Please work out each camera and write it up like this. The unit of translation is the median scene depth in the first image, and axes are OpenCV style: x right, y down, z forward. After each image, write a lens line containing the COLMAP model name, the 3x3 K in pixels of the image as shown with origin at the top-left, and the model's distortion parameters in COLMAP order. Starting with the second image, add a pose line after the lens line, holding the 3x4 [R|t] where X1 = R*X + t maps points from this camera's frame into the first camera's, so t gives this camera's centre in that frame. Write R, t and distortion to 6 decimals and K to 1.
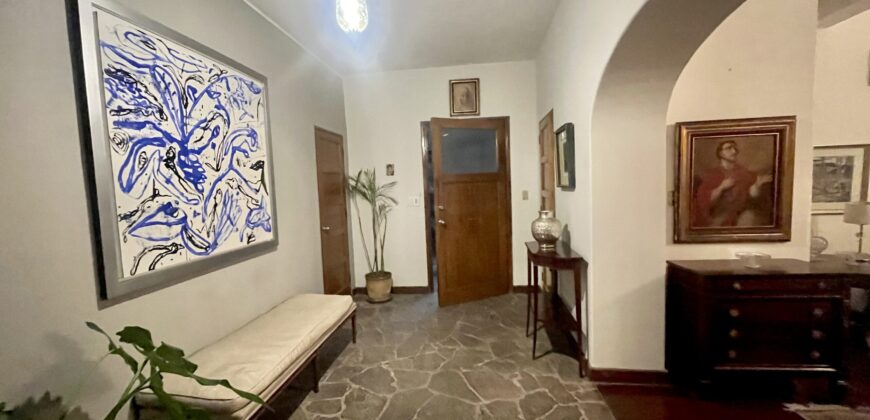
lens RADIAL K [[351.5, 0, 433.9], [0, 351.5, 209.4], [0, 0, 1]] dist [-0.000780, -0.000231]
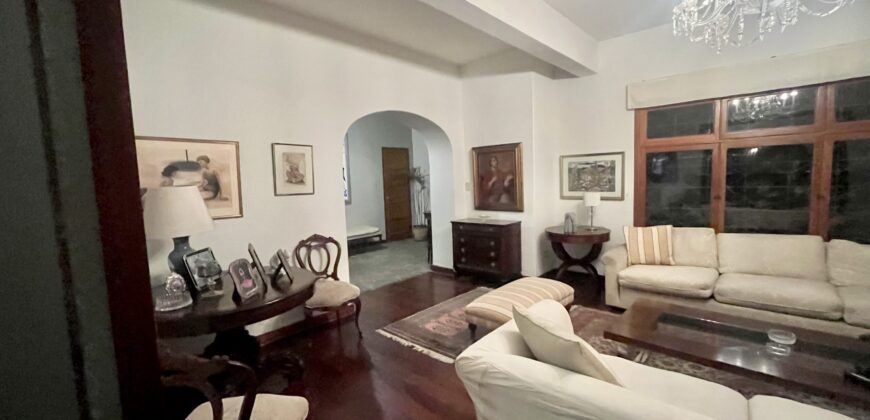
lens RADIAL K [[351.5, 0, 433.9], [0, 351.5, 209.4], [0, 0, 1]] dist [-0.000780, -0.000231]
pose [[0.805064, 0.061299, -0.590012, 1.968742], [-0.032599, 0.997715, 0.059175, -0.014775], [0.592291, -0.028406, 0.805223, -0.827585]]
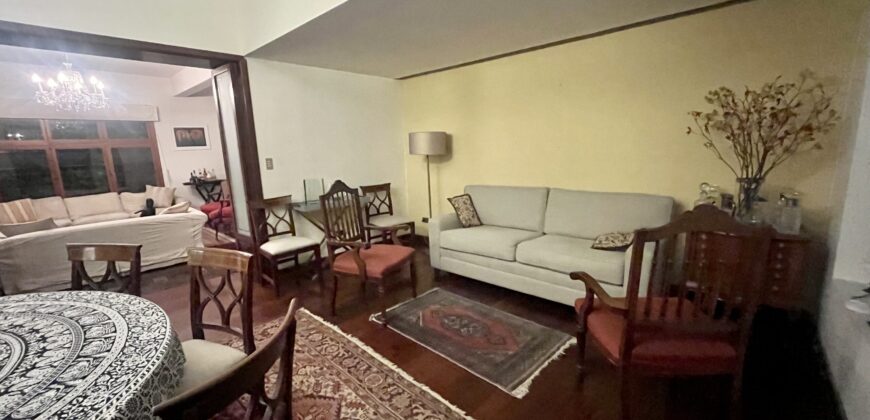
lens RADIAL K [[351.5, 0, 433.9], [0, 351.5, 209.4], [0, 0, 1]] dist [-0.000780, -0.000231]
pose [[0.583193, -0.128440, 0.802116, 1.541134], [0.068652, 0.991681, 0.108880, 0.130276], [-0.809428, -0.008432, 0.587159, -2.778619]]
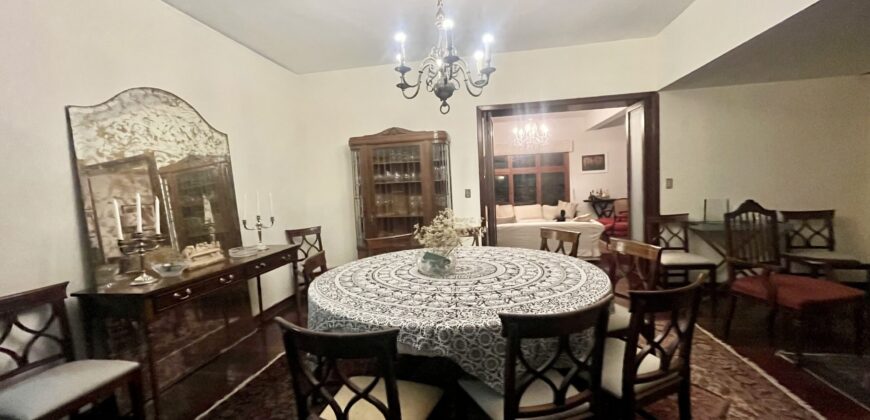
lens RADIAL K [[351.5, 0, 433.9], [0, 351.5, 209.4], [0, 0, 1]] dist [-0.000780, -0.000231]
pose [[0.999030, -0.005844, -0.043648, 1.298376], [0.005979, 0.999978, 0.002980, 0.167120], [0.043630, -0.003238, 0.999043, -3.053511]]
